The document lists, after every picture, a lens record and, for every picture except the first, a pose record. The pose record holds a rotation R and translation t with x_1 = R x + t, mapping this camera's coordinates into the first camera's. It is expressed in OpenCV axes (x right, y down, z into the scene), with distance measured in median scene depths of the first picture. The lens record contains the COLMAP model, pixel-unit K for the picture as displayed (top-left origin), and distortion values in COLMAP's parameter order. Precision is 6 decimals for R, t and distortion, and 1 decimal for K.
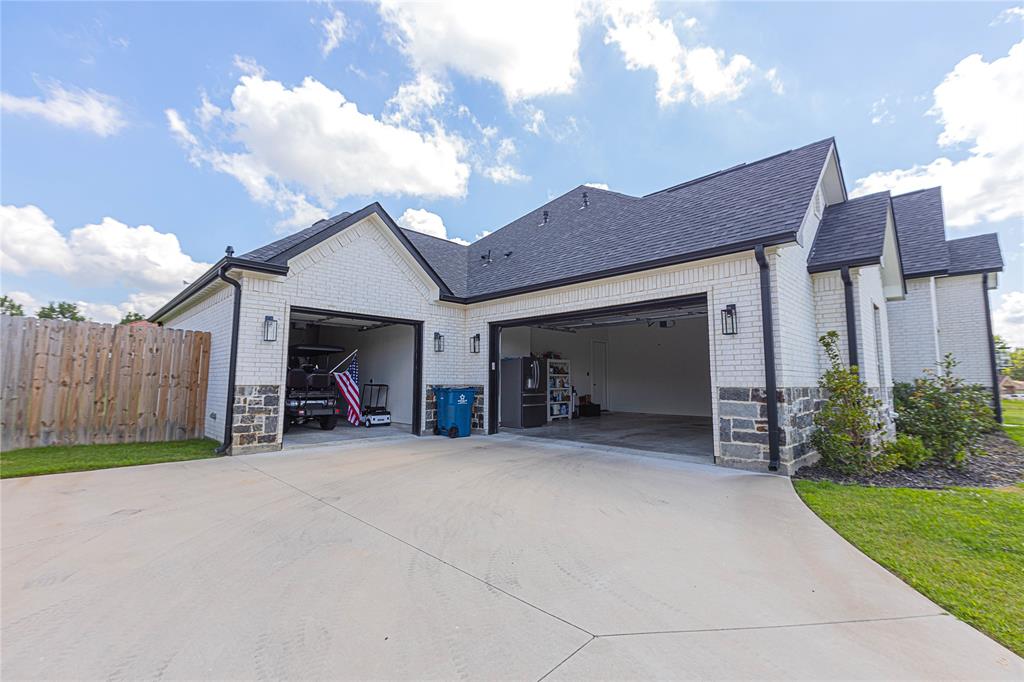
lens RADIAL K [[443.0, 0, 512.0], [0, 443.0, 341.0], [0, 0, 1]] dist [-0.000316, 0.000040]
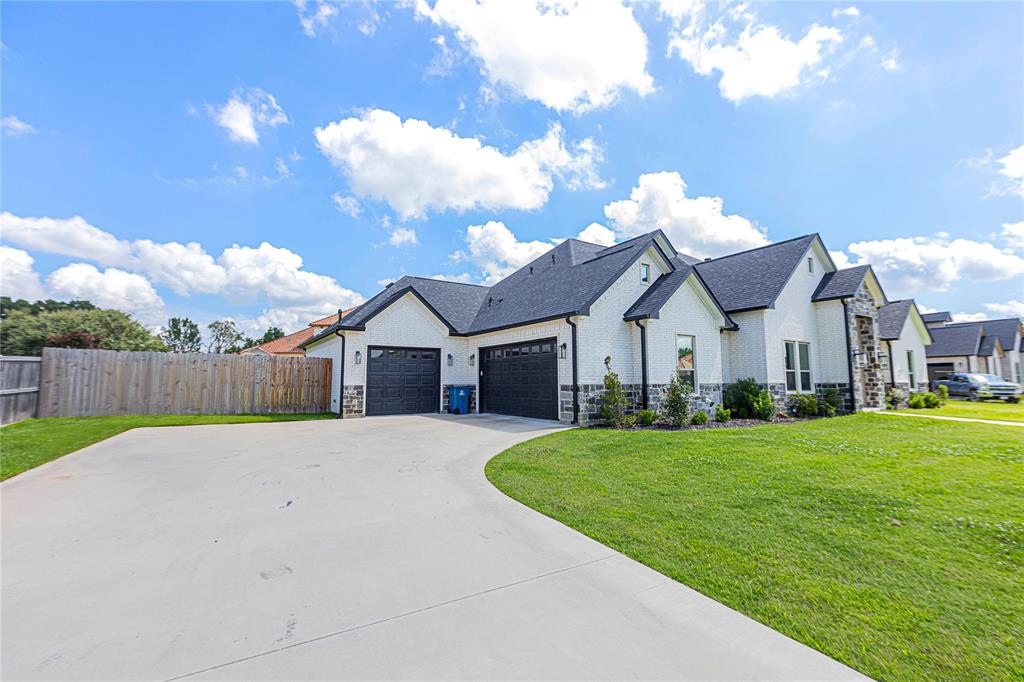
lens RADIAL K [[482.1, 0, 522.9], [0, 482.1, 342.0], [0, 0, 1]] dist [0.000568, 0.000104]
pose [[0.975872, -0.026298, -0.216752, 0.579067], [0.028048, 0.999594, 0.005000, -0.076562], [0.216532, -0.010959, 0.976214, -0.856113]]
